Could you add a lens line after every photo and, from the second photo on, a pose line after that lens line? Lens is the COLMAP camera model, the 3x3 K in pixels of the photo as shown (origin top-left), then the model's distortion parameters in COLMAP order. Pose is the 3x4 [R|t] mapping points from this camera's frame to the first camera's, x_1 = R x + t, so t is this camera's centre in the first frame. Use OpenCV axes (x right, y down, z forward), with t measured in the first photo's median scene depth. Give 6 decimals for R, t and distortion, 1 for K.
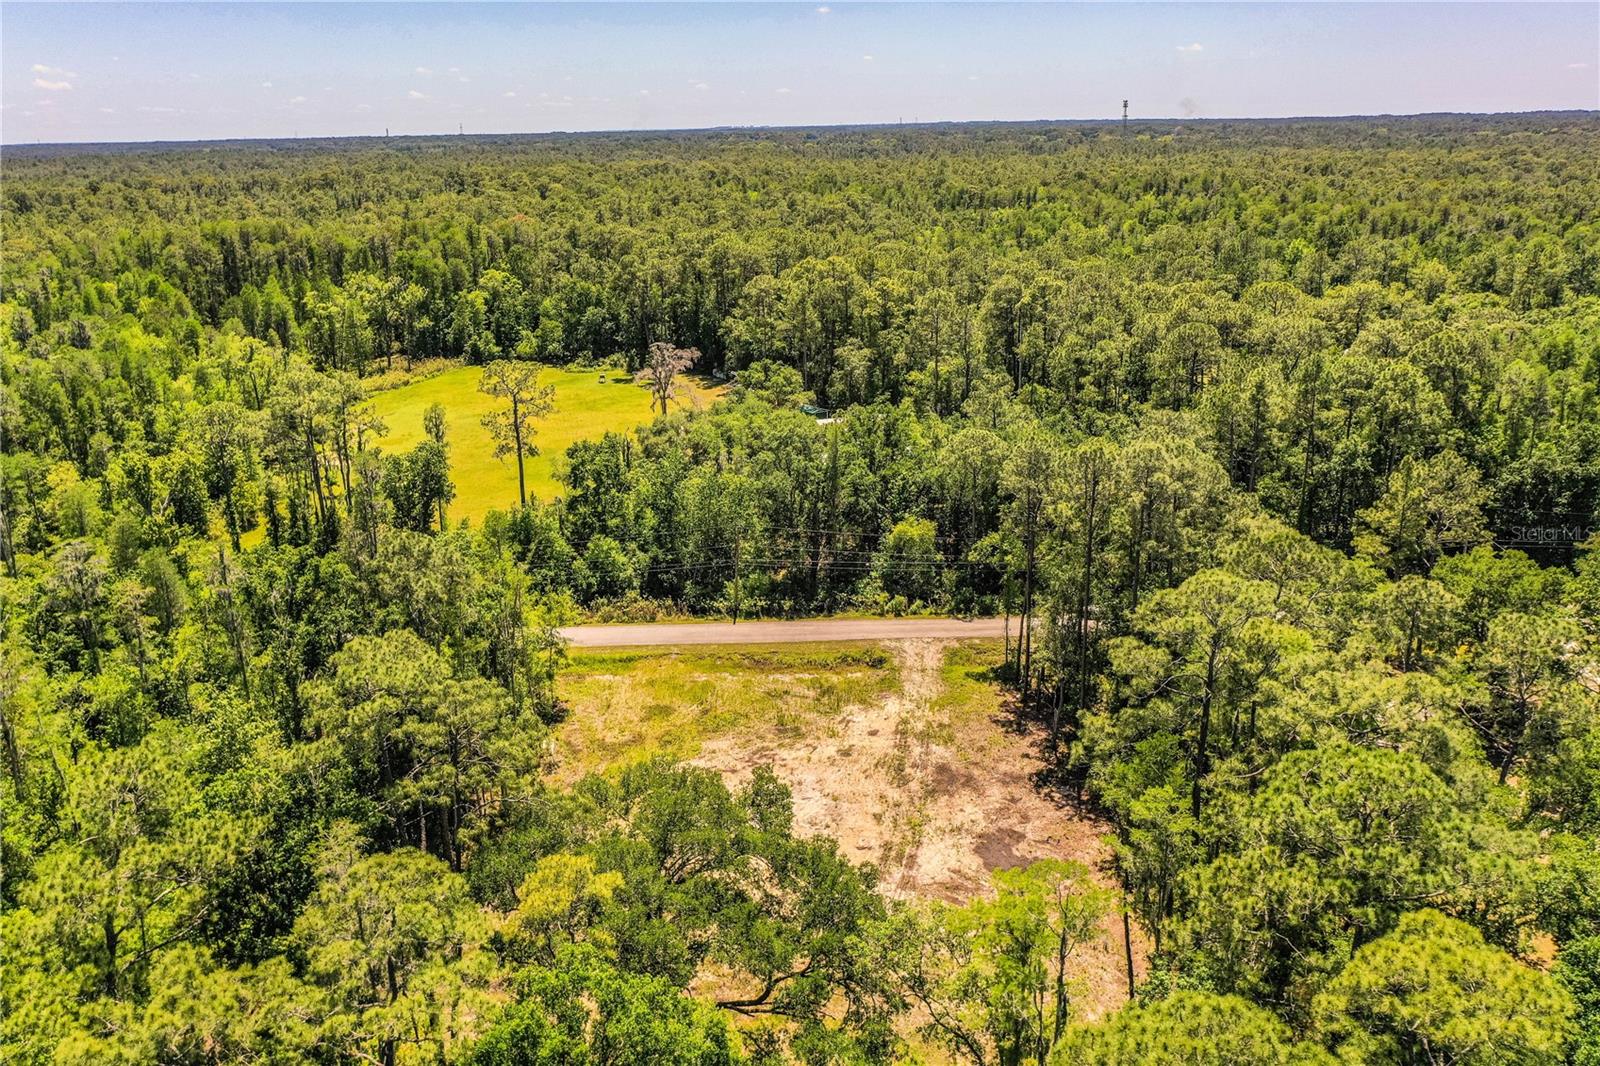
lens RADIAL K [[1267.5, 0, 803.2], [0, 1267.5, 522.6], [0, 0, 1]] dist [-0.000454, 0.002398]
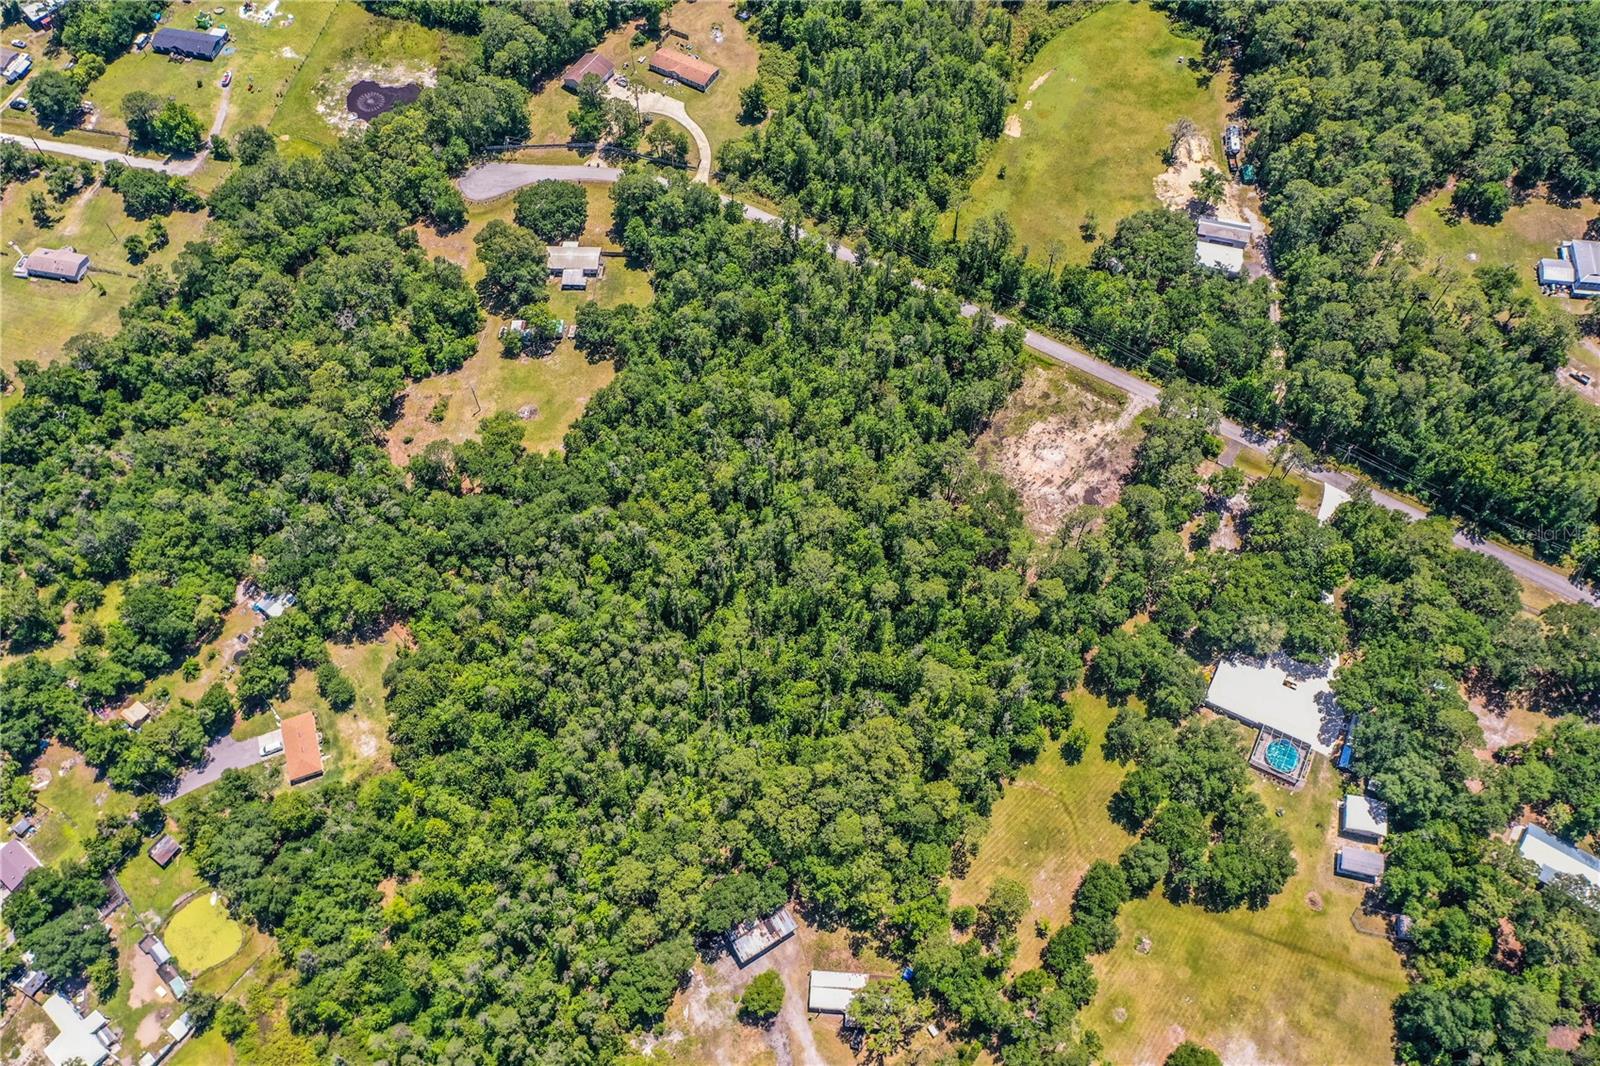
lens RADIAL K [[1267.5, 0, 807.3], [0, 1267.5, 536.2], [0, 0, 1]] dist [-0.000454, 0.002398]
pose [[0.835771, 0.478174, -0.269884, 0.424391], [-0.157227, 0.679354, 0.716769, -1.830279], [0.526087, -0.556621, 0.642966, -1.626512]]
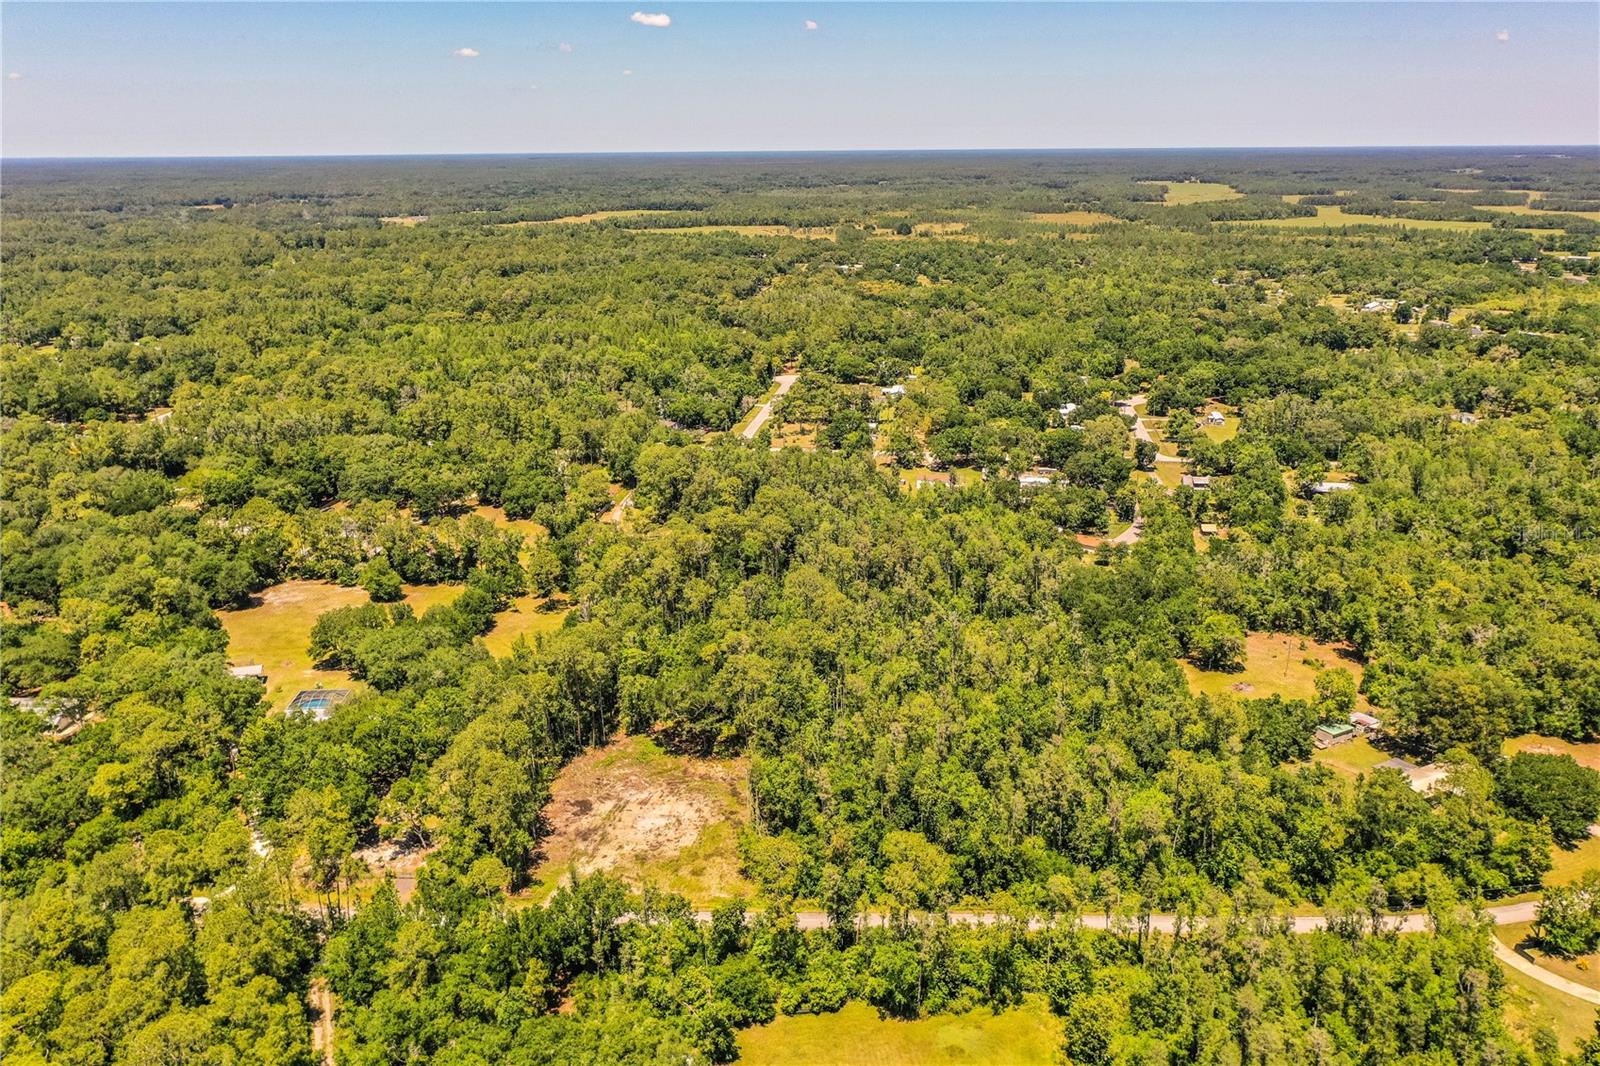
lens RADIAL K [[1267.5, 0, 795.2], [0, 1267.5, 539.4], [0, 0, 1]] dist [-0.000454, 0.002398]
pose [[-0.998203, 0.006057, 0.059608, -0.396796], [0.038933, 0.821779, 0.568475, -1.475181], [-0.045541, 0.569775, -0.820538, 2.348417]]
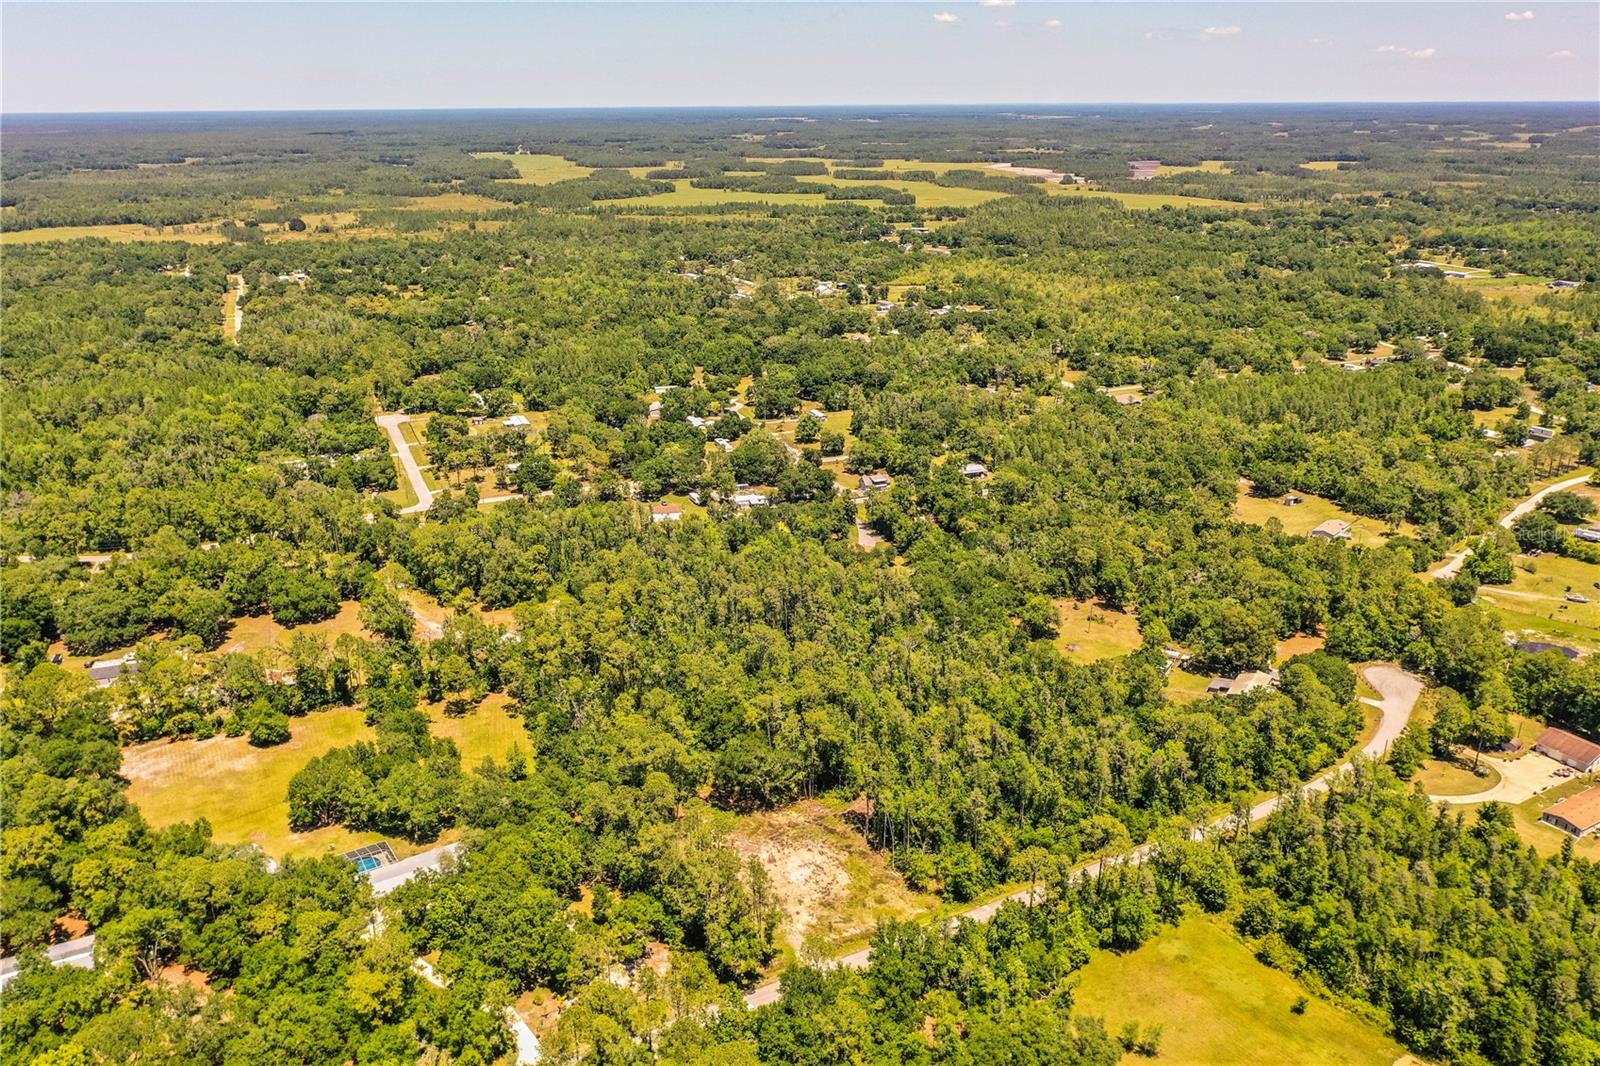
lens RADIAL K [[1267.5, 0, 799.3], [0, 1267.5, 534.1], [0, 0, 1]] dist [-0.000454, 0.002398]
pose [[-0.886682, 0.171970, -0.429210, 0.975907], [-0.117563, 0.813909, 0.568973, -1.837568], [0.447184, 0.554958, -0.701462, 2.239275]]
